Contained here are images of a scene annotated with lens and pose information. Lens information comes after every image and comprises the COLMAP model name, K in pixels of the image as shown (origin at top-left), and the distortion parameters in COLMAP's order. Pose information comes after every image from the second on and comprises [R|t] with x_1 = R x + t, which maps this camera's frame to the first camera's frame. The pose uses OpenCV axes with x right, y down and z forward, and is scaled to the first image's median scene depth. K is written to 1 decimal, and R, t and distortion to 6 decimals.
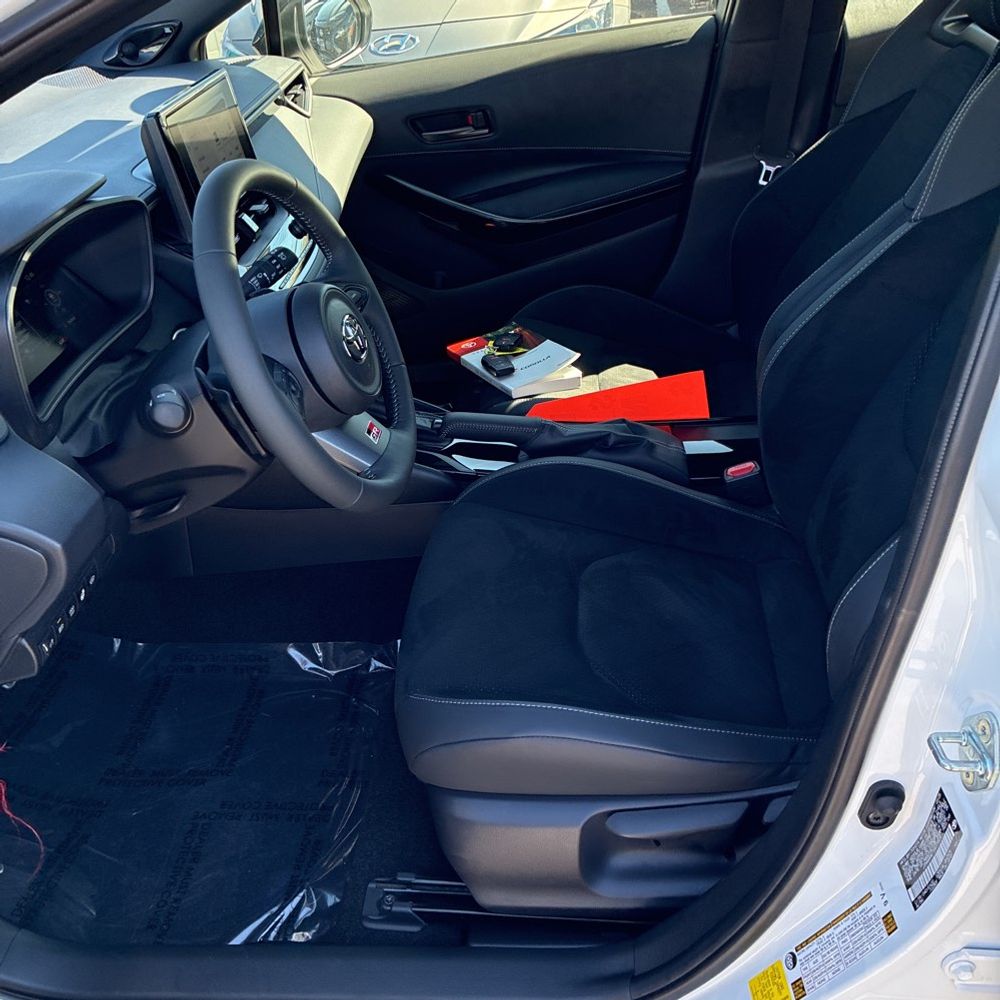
lens RADIAL K [[1014.5, 0, 479.7], [0, 1014.5, 514.3], [0, 0, 1]] dist [0.015494, 0.014491]
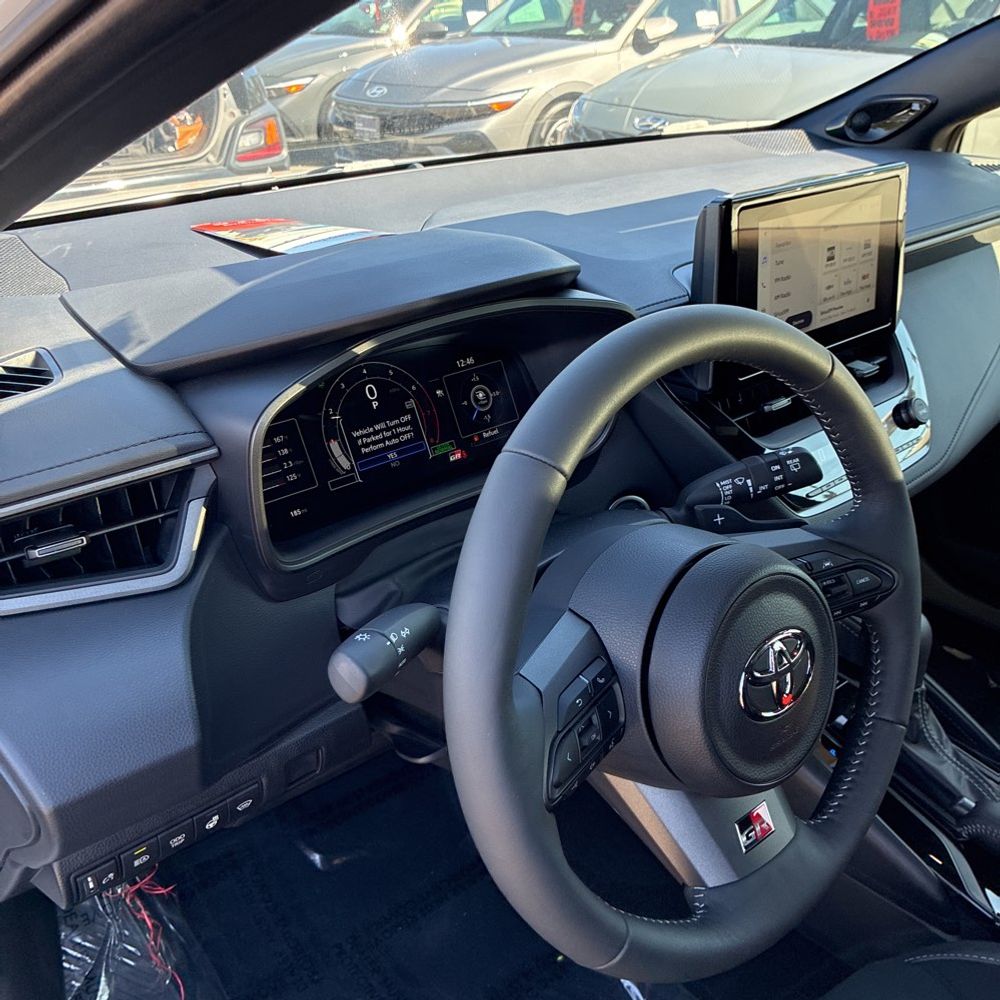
lens RADIAL K [[1014.5, 0, 479.7], [0, 1014.5, 514.3], [0, 0, 1]] dist [0.015494, 0.014491]
pose [[0.709239, 0.414073, -0.570547, 0.030754], [-0.447739, 0.889711, 0.089128, -0.198724], [0.544527, 0.192243, 0.816415, 0.411454]]
